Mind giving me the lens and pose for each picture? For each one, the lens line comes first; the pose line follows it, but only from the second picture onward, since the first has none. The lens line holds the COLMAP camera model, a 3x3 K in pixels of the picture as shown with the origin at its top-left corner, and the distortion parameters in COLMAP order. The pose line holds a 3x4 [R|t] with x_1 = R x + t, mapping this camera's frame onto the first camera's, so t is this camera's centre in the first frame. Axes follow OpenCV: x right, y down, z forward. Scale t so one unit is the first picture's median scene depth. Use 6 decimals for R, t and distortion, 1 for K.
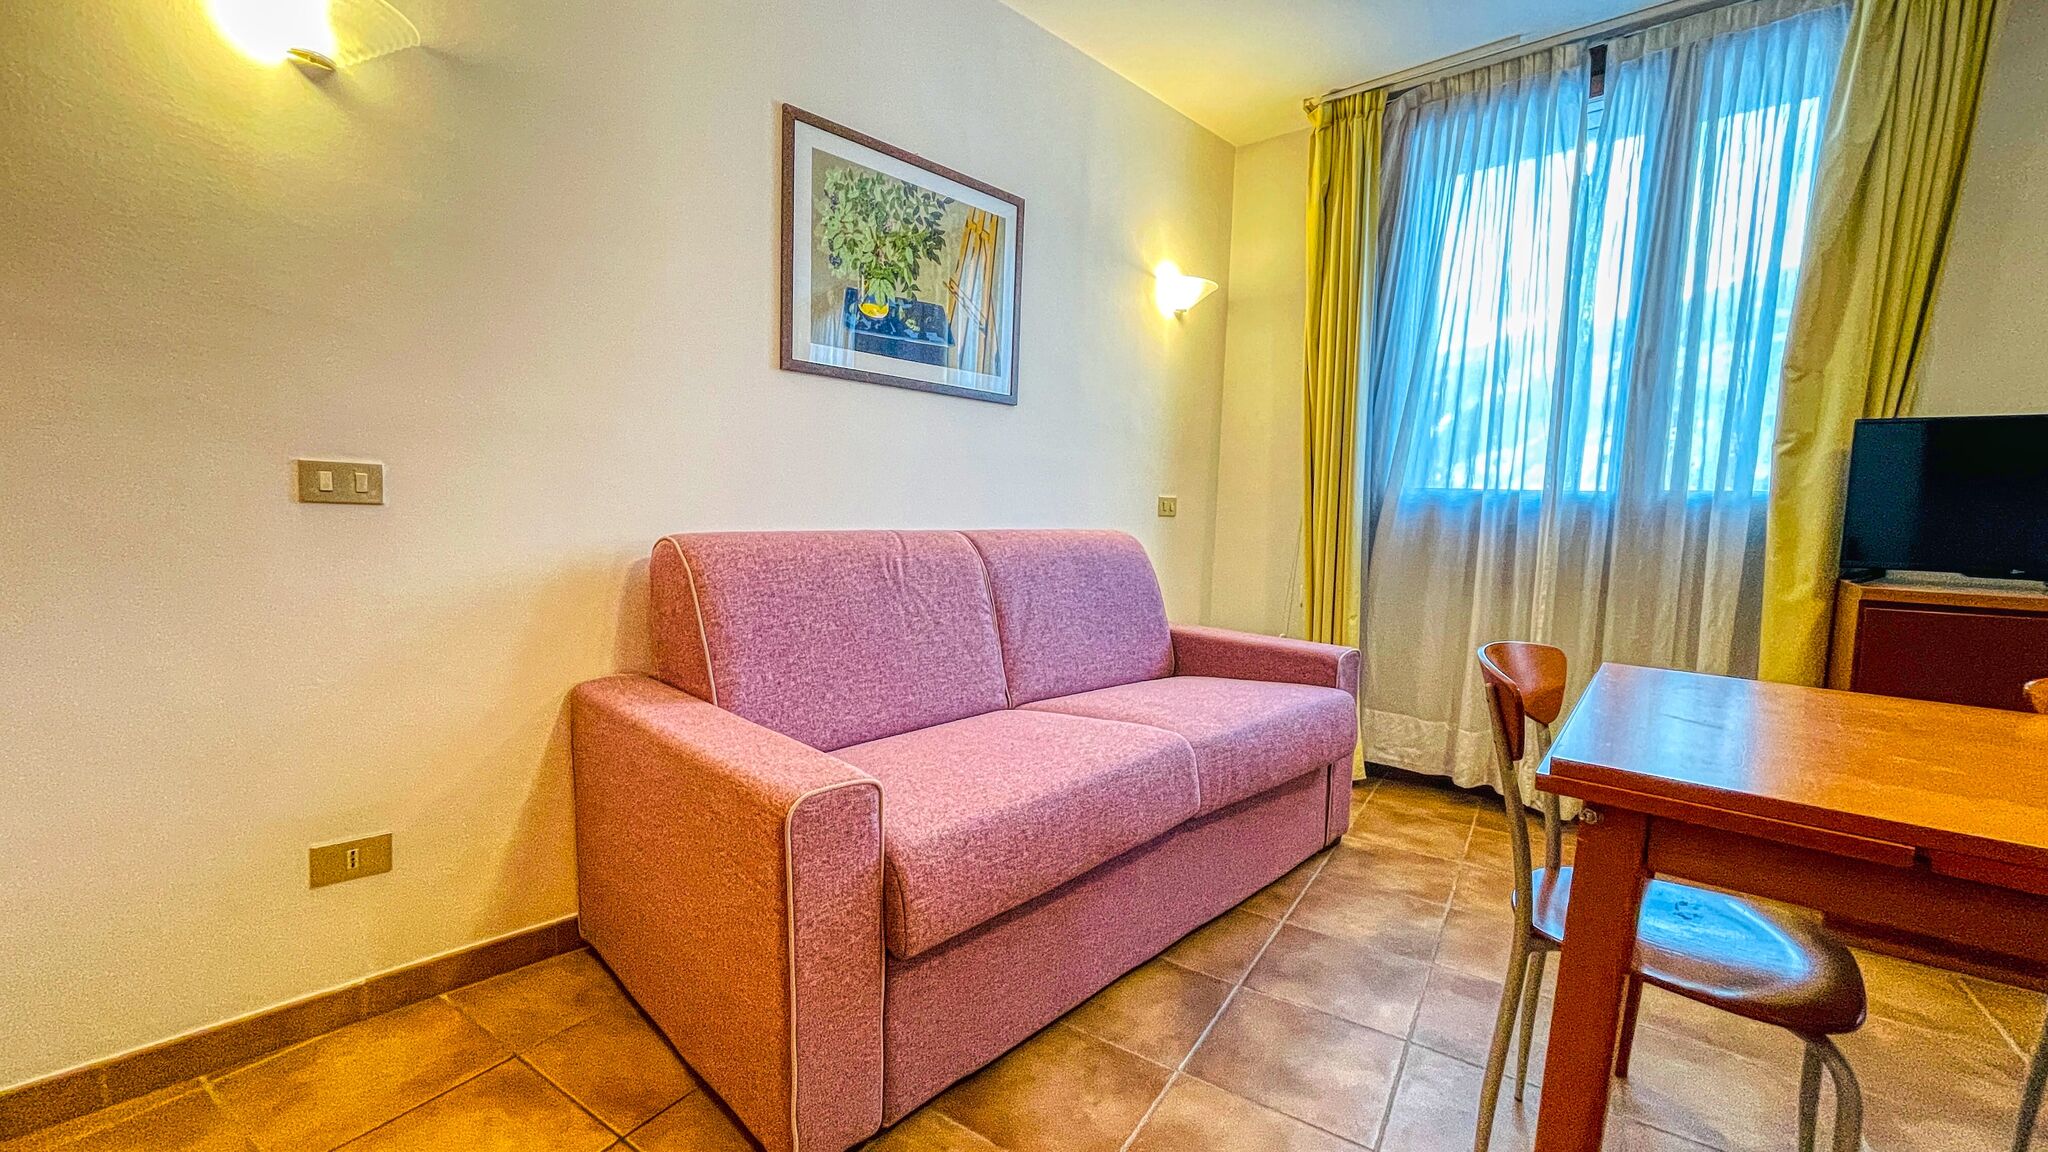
lens RADIAL K [[825.3, 0, 1020.1], [0, 825.3, 576.2], [0, 0, 1]] dist [-0.003955, 0.001608]
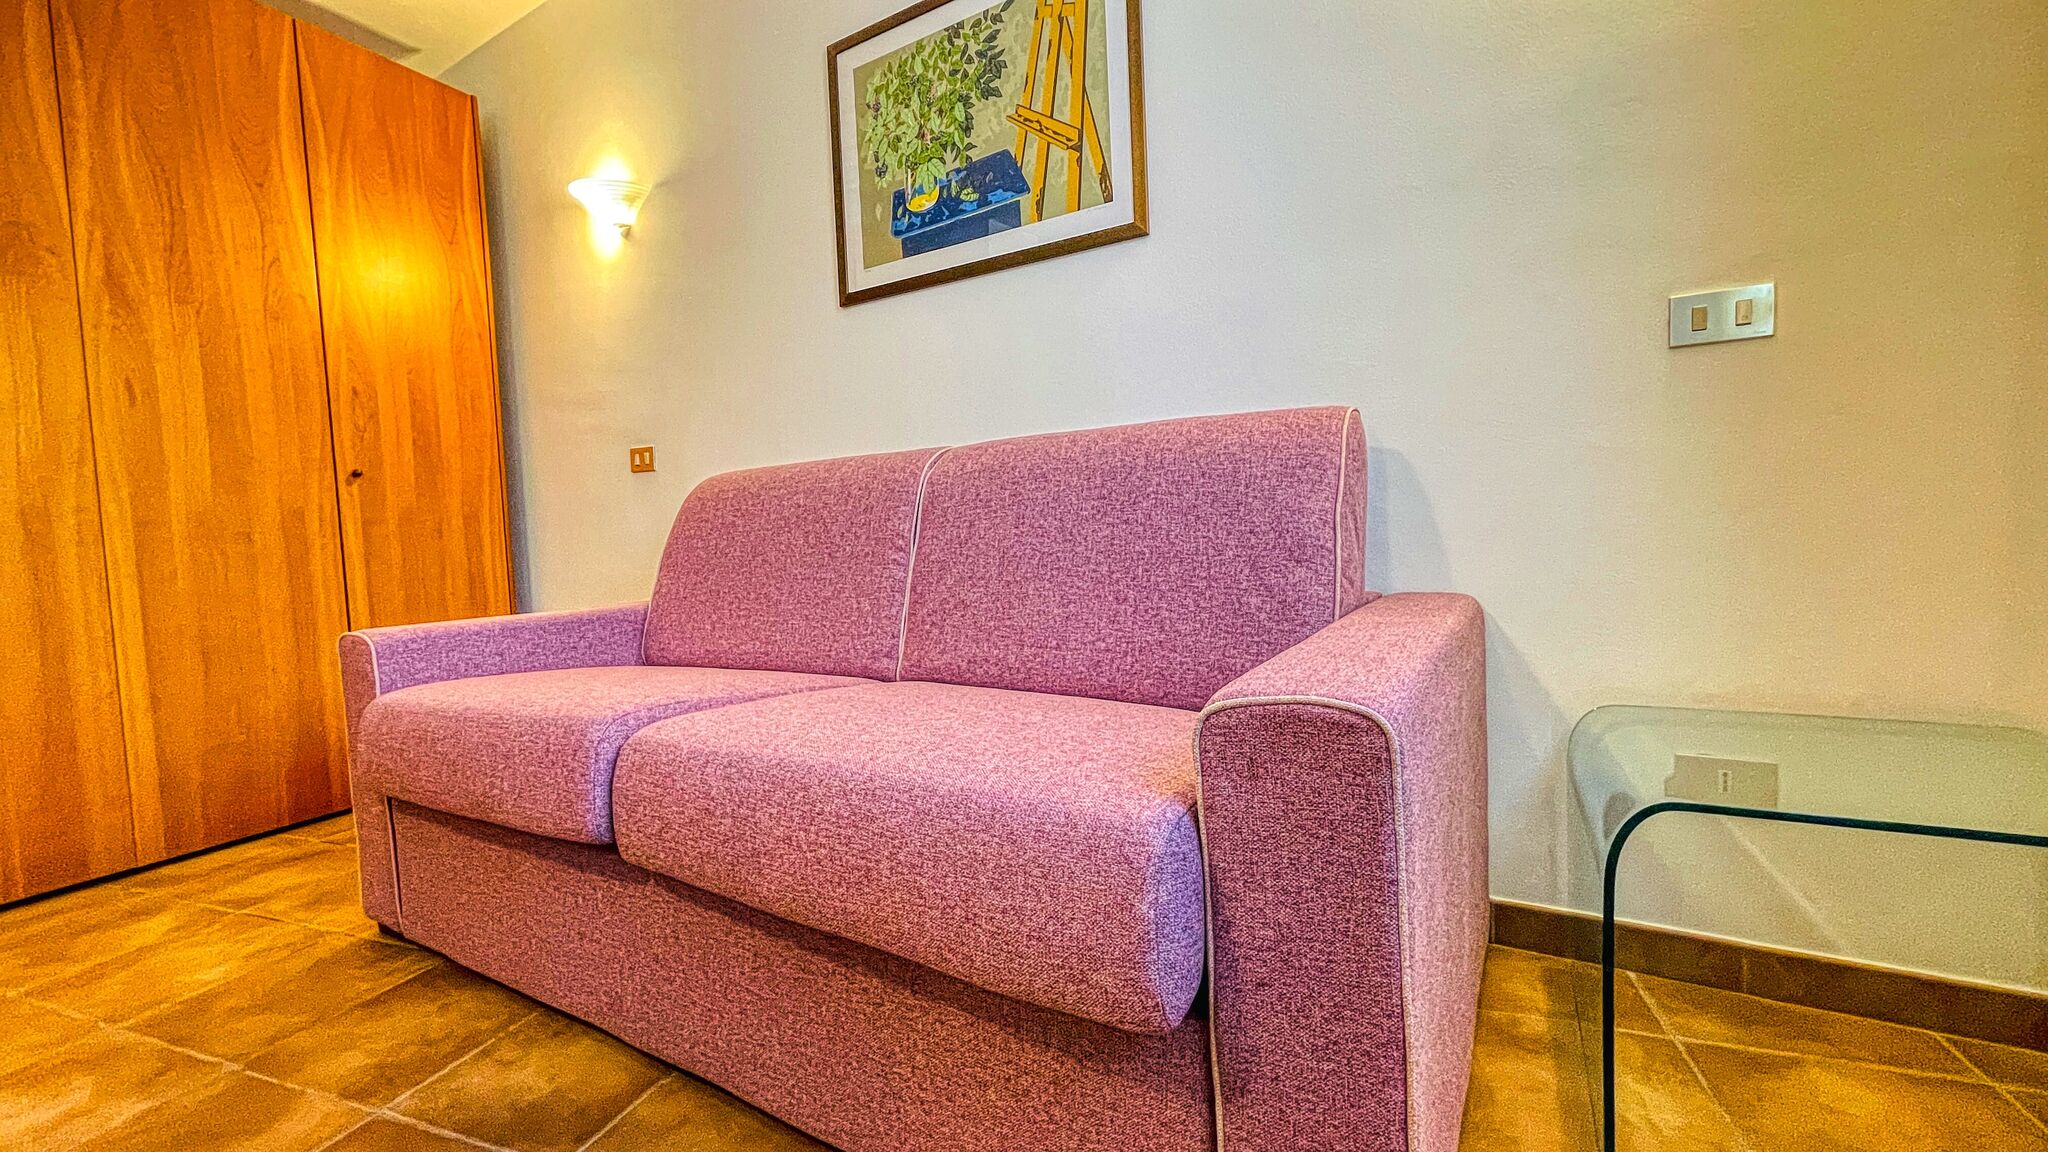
lens RADIAL K [[825.3, 0, 1024.7], [0, 825.3, 572.4], [0, 0, 1]] dist [-0.003955, 0.001608]
pose [[0.221099, 0.017415, -0.975096, 0.707438], [-0.034151, 0.999366, 0.010105, 0.053870], [0.974653, 0.031067, 0.221554, 0.939751]]
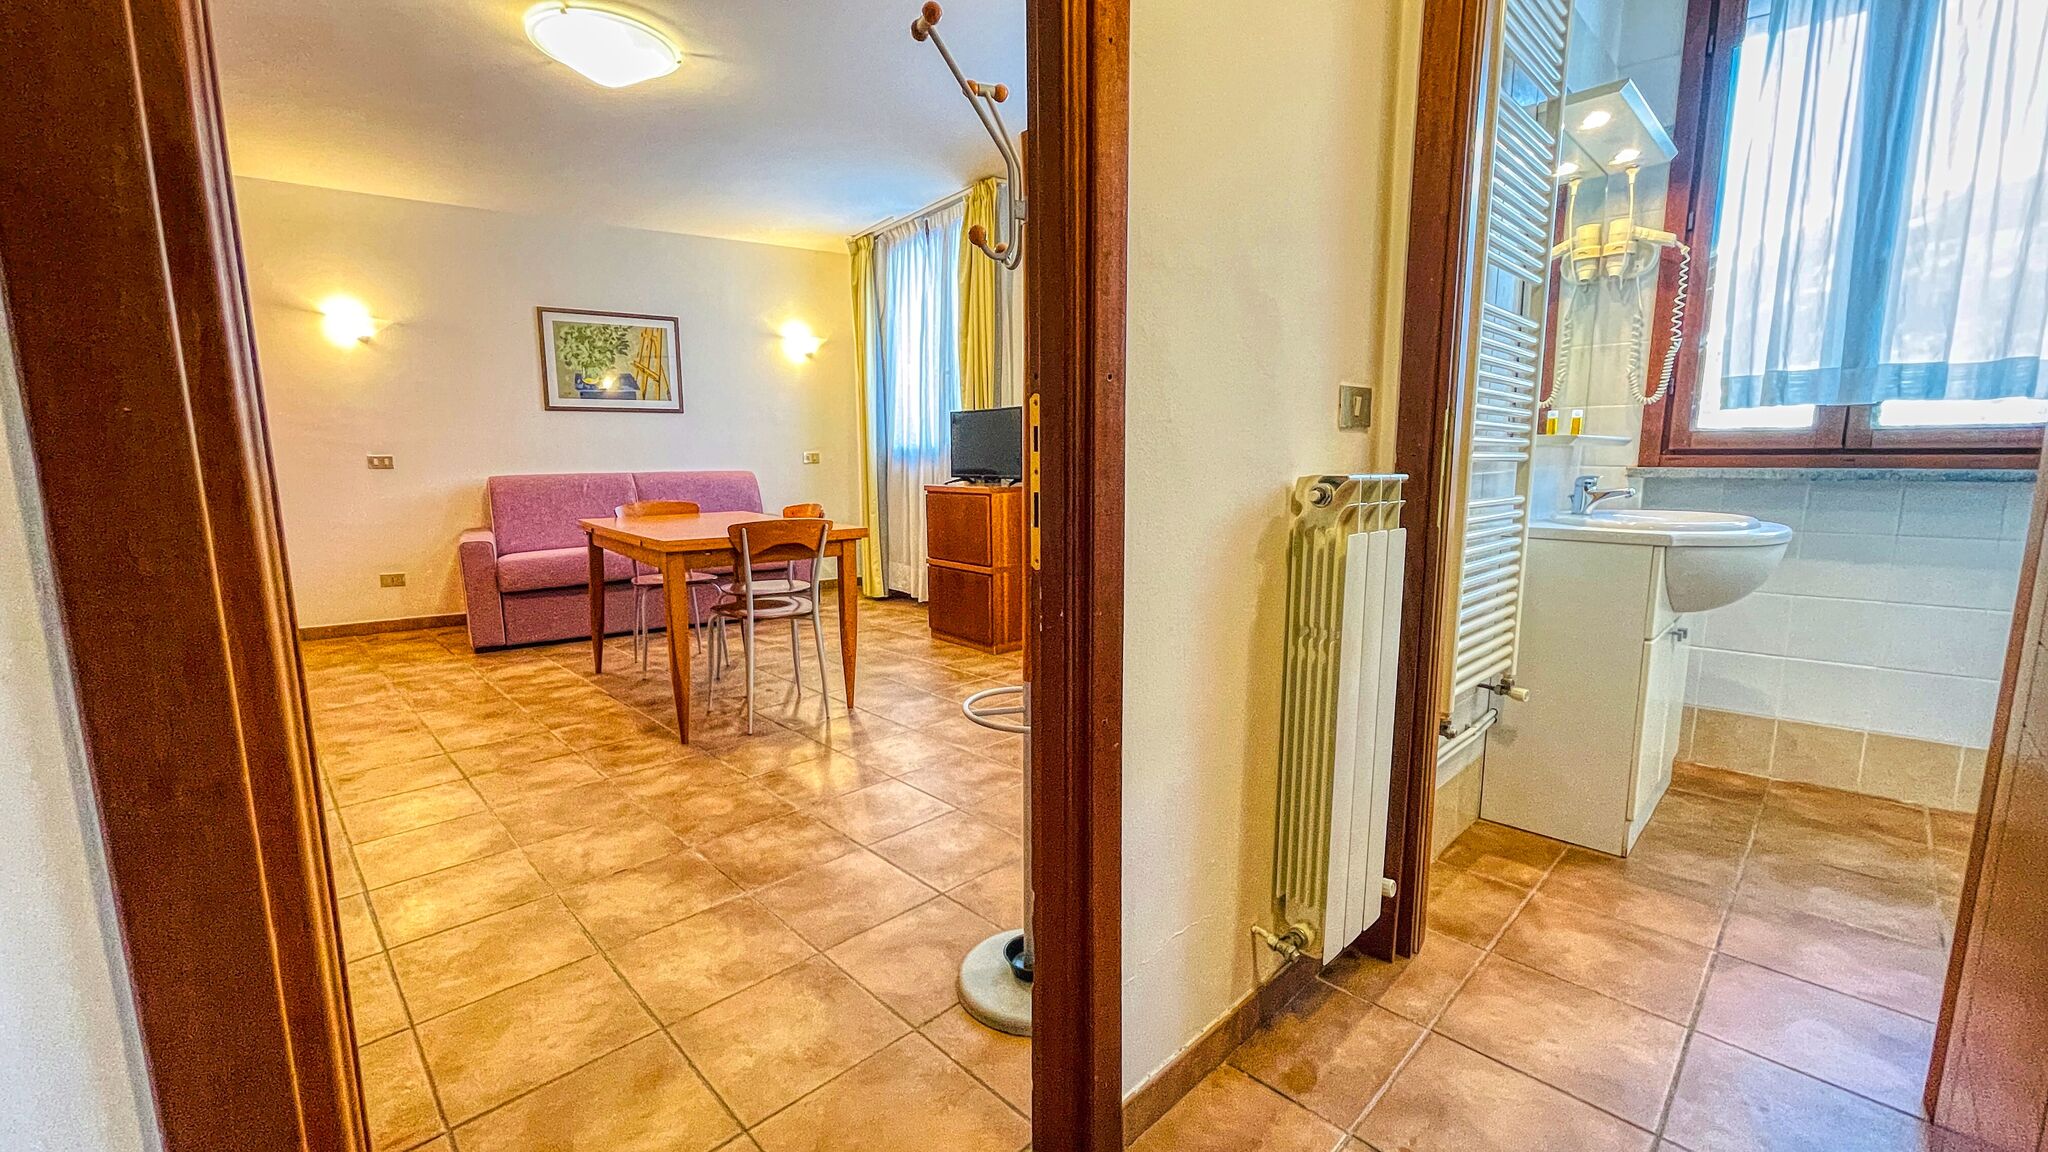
lens RADIAL K [[825.3, 0, 1017.6], [0, 825.3, 575.9], [0, 0, 1]] dist [-0.003955, 0.001608]
pose [[0.975355, -0.001938, -0.220633, 1.581217], [0.015205, 0.998175, 0.058446, 0.122871], [0.220117, -0.060360, 0.973604, -1.107305]]
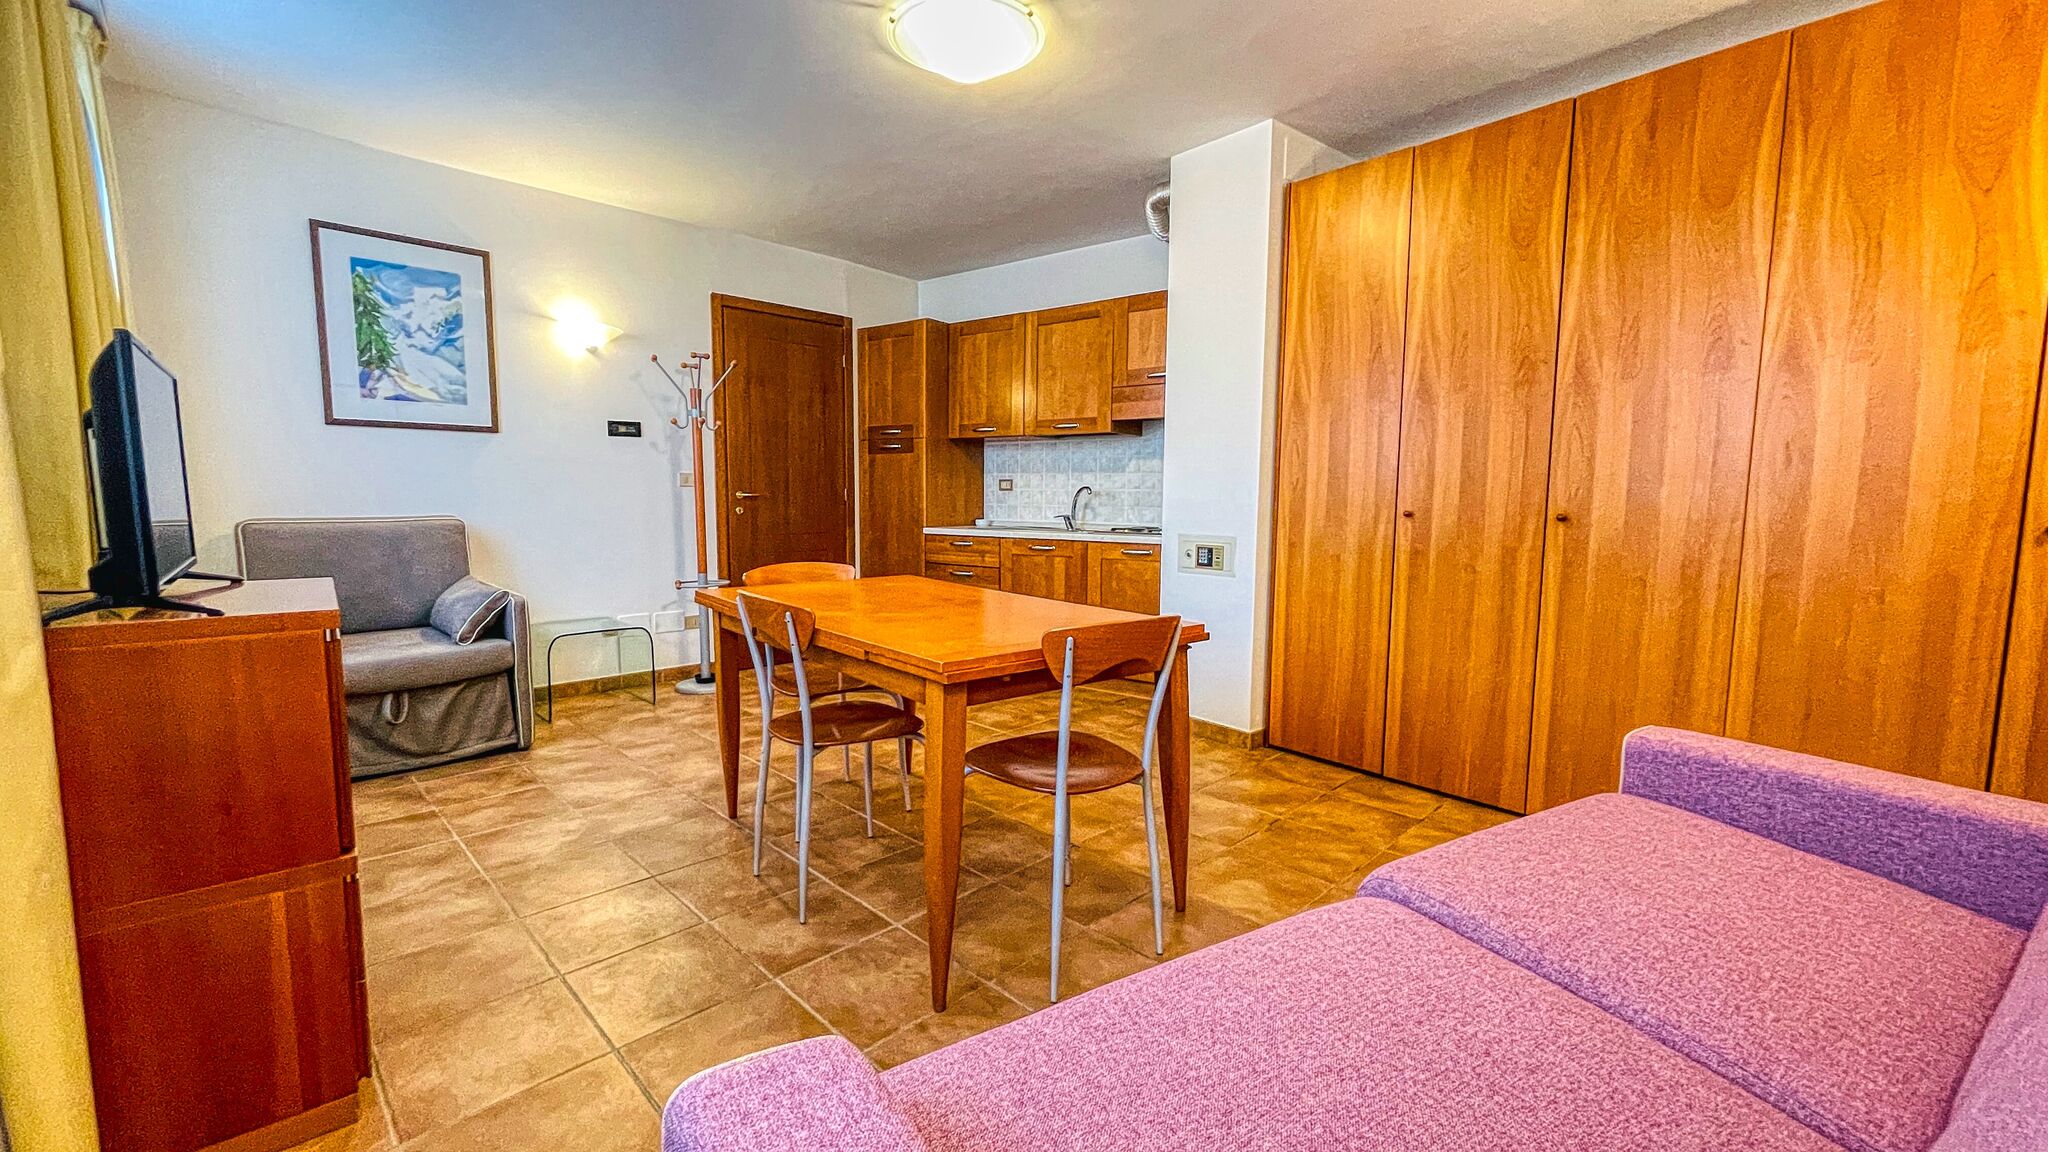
lens RADIAL K [[825.3, 0, 1013.1], [0, 825.3, 573.2], [0, 0, 1]] dist [-0.003955, 0.001608]
pose [[-0.977381, -0.055432, 0.204092, 0.296586], [-0.016343, 0.981950, 0.188432, -0.136592], [-0.210853, 0.180834, -0.960646, 1.340817]]
